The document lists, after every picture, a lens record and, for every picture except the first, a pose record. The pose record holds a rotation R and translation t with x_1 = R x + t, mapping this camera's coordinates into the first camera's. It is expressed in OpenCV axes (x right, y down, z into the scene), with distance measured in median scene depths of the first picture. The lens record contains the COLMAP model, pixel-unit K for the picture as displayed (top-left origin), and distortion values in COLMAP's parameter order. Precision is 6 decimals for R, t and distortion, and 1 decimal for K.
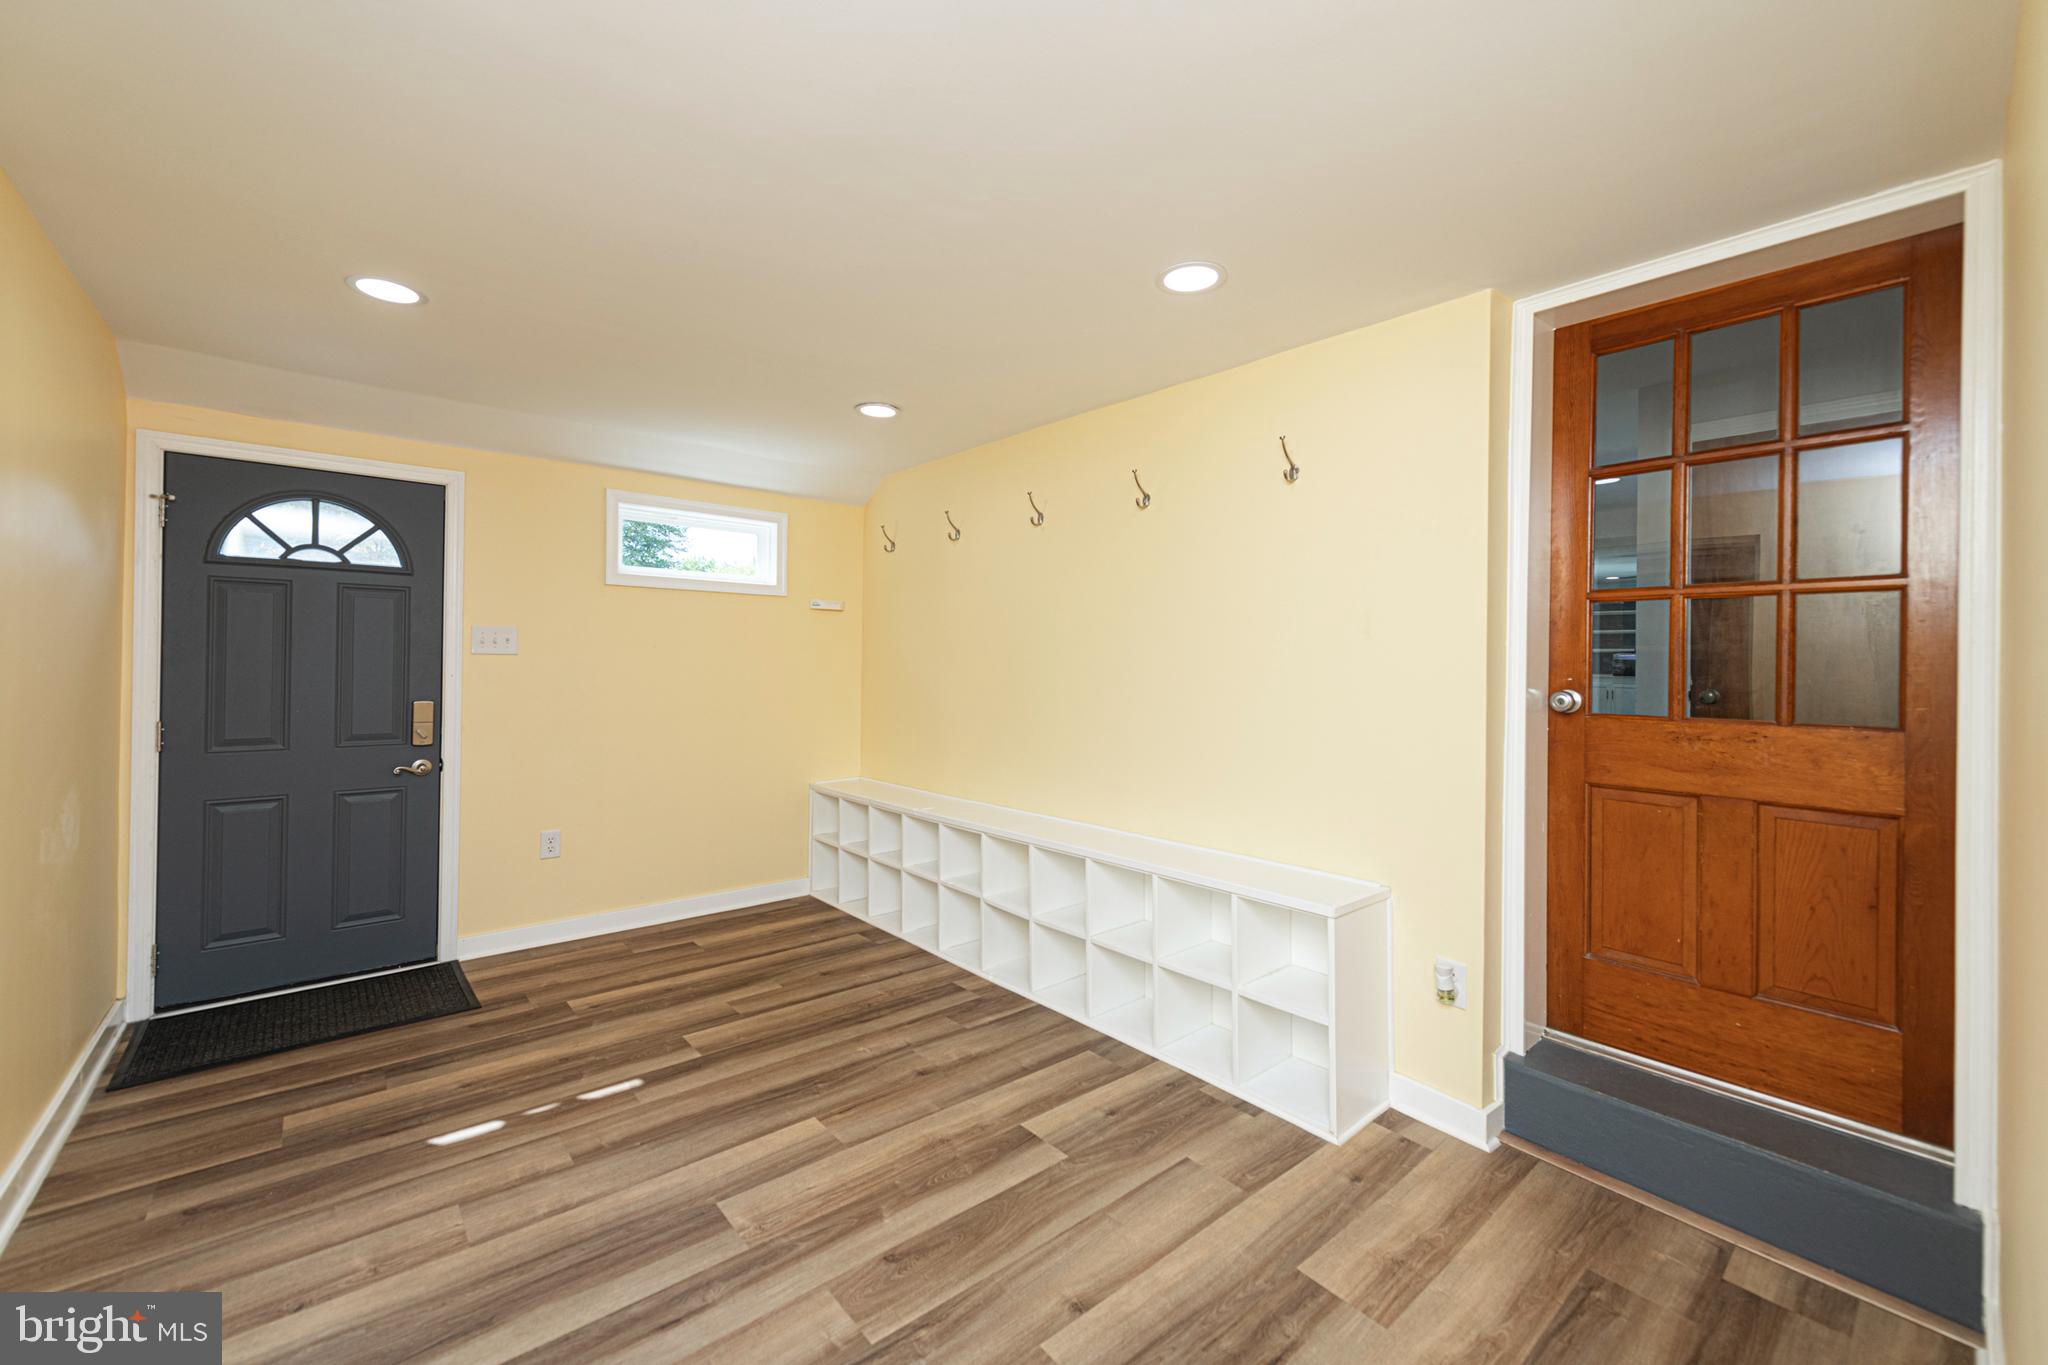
lens RADIAL K [[807.3, 0, 1030.8], [0, 807.3, 656.6], [0, 0, 1]] dist [0.000768, -0.000113]
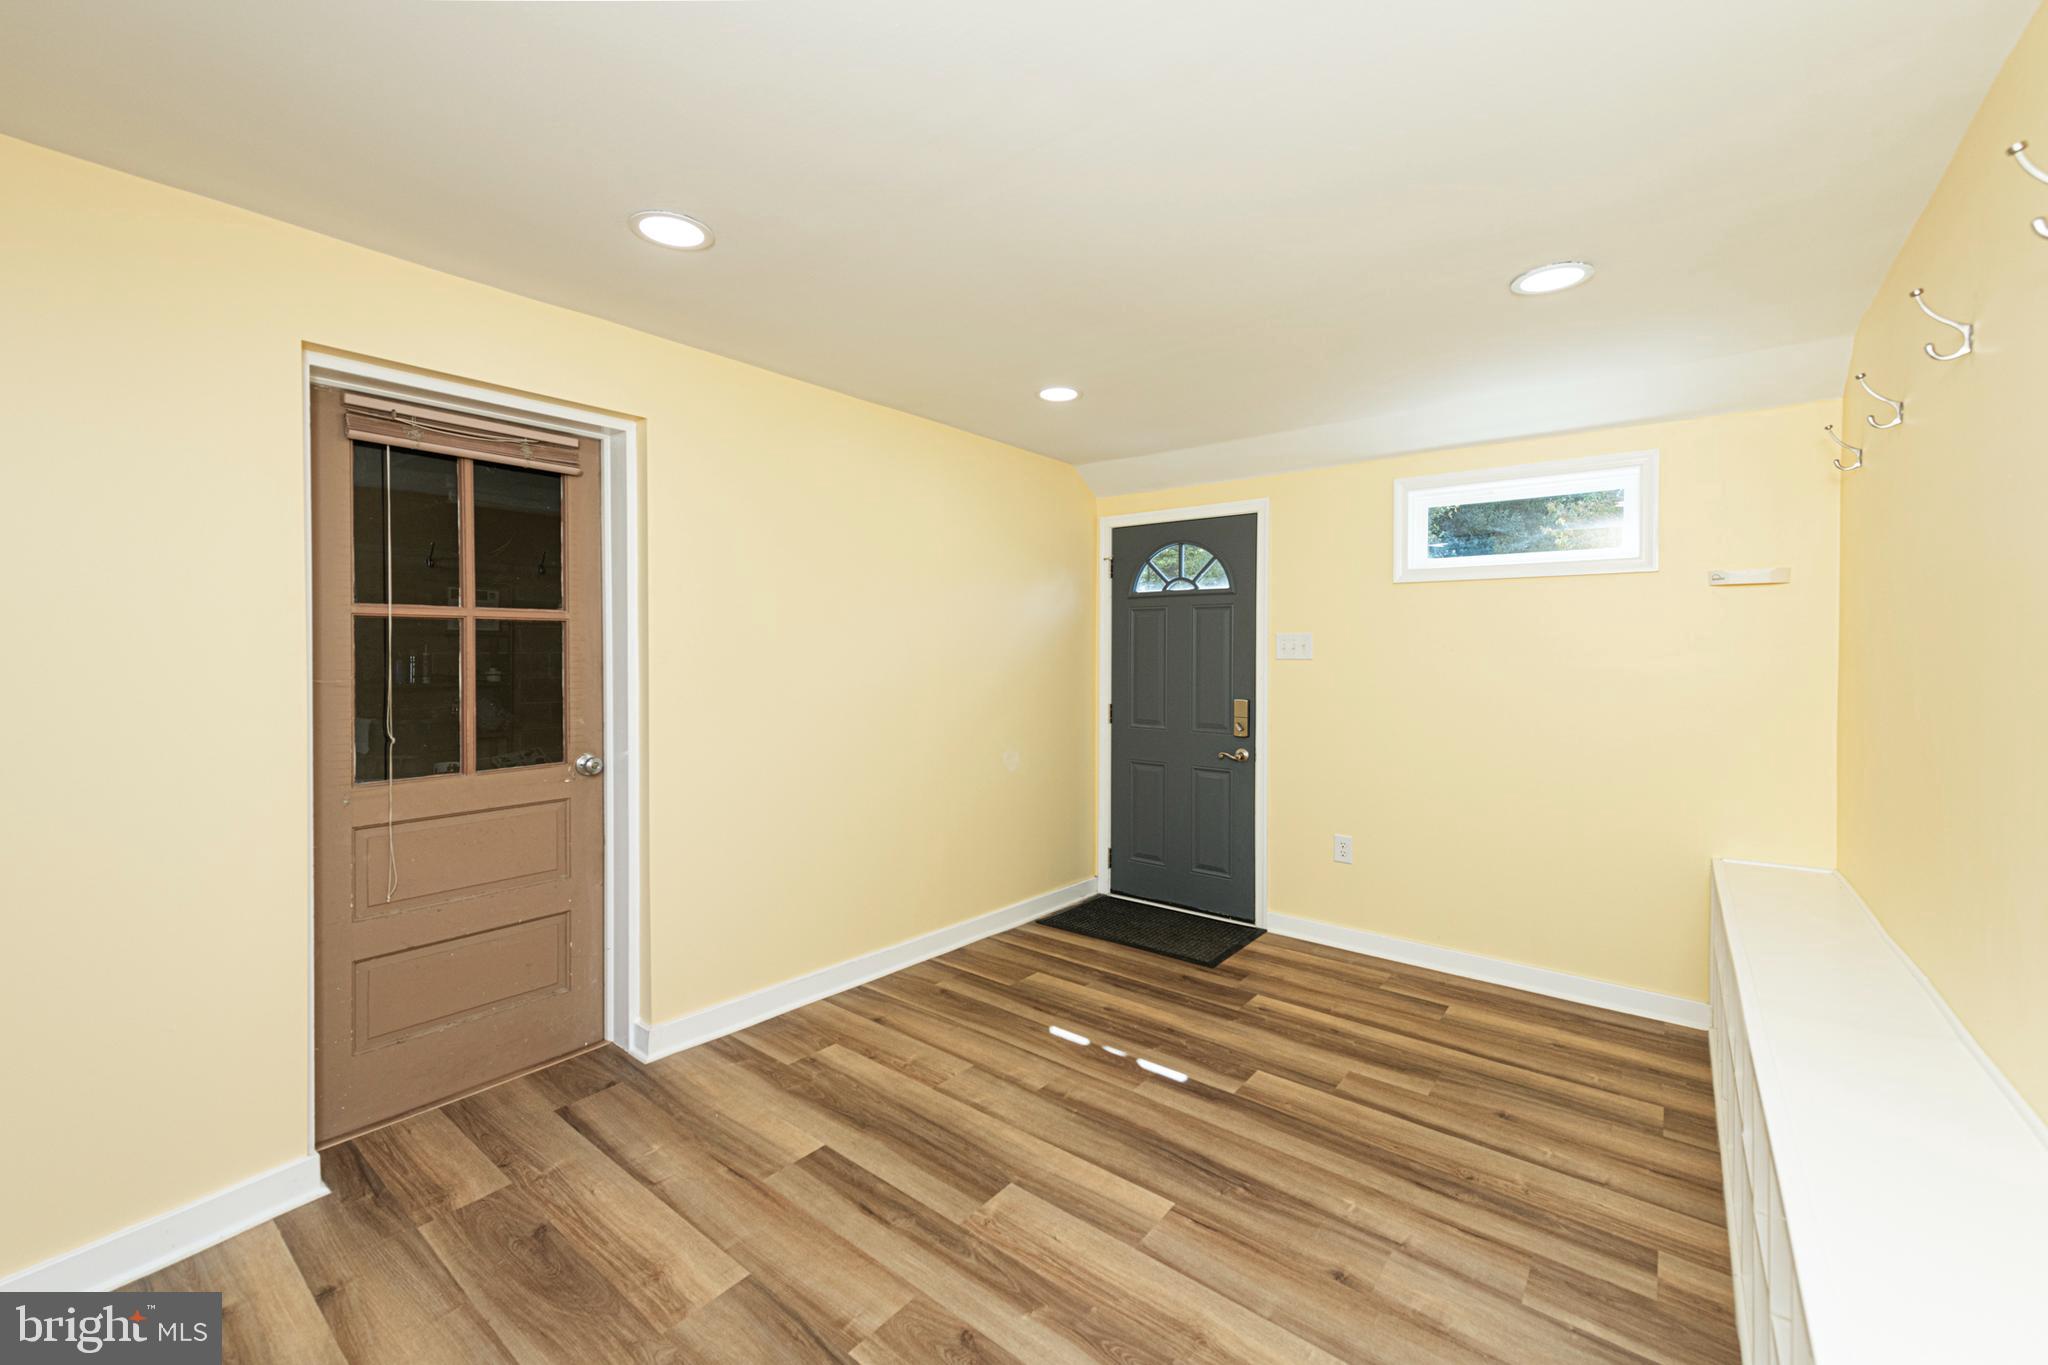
lens RADIAL K [[822.5, 0, 999.0], [0, 822.5, 662.5], [0, 0, 1]] dist [0.007258, -0.000399]
pose [[0.181406, 0.003432, -0.983402, 0.451898], [0.001936, 0.999991, 0.003847, -0.006152], [0.983406, -0.002602, 0.181398, 0.534558]]
